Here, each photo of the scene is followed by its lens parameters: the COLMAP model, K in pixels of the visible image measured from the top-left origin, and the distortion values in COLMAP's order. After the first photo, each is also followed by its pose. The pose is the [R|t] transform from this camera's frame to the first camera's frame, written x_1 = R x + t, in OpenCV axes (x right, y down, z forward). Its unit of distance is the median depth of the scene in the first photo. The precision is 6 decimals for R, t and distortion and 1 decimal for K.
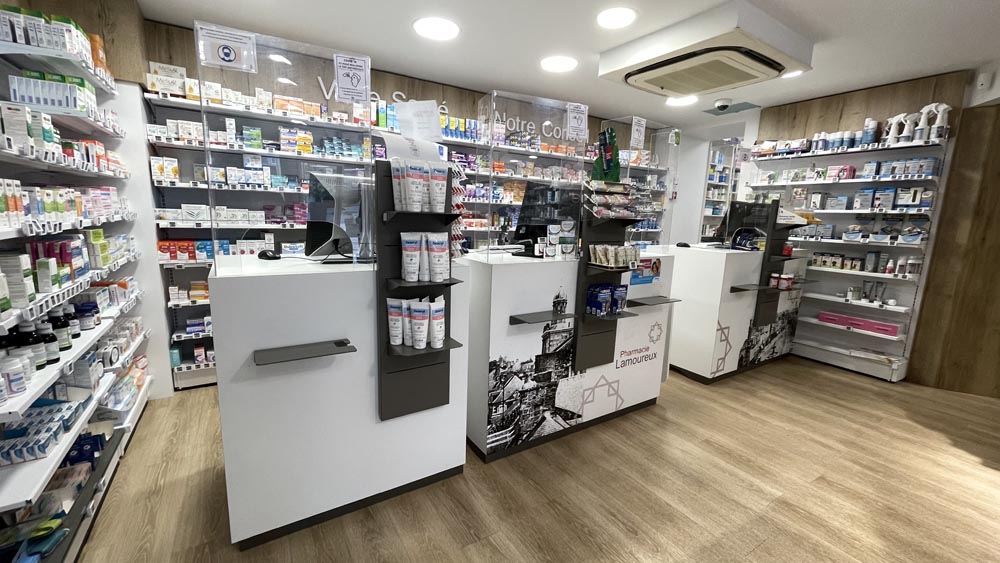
lens RADIAL K [[401.9, 0, 499.0], [0, 401.9, 286.7], [0, 0, 1]] dist [-0.004145, 0.000894]
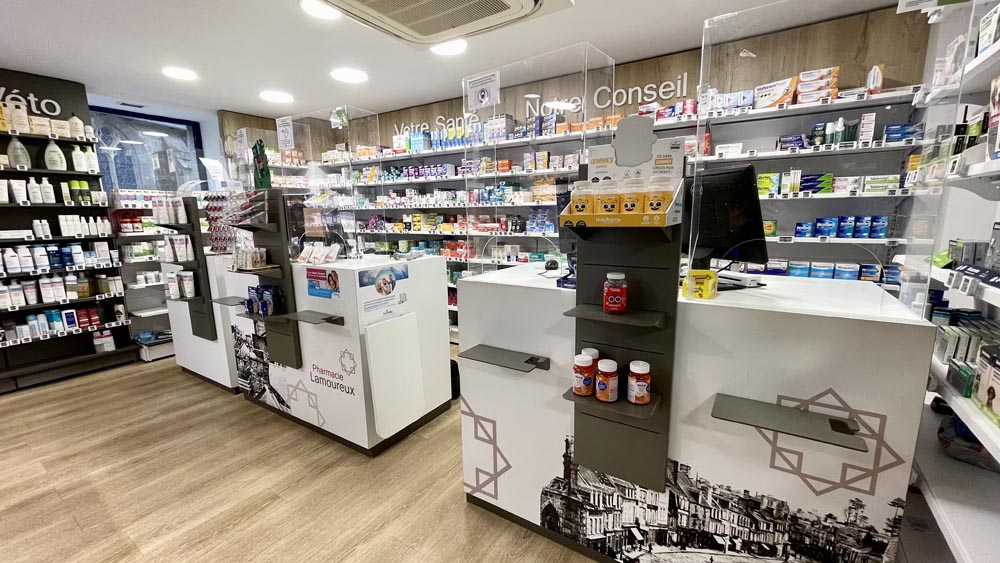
lens RADIAL K [[401.9, 0, 501.6], [0, 401.9, 286.2], [0, 0, 1]] dist [-0.004145, 0.000894]
pose [[0.423613, 0.125417, -0.897119, 1.313850], [-0.134680, 0.988082, 0.074539, -0.149261], [0.895776, 0.089248, 0.435455, 0.970544]]
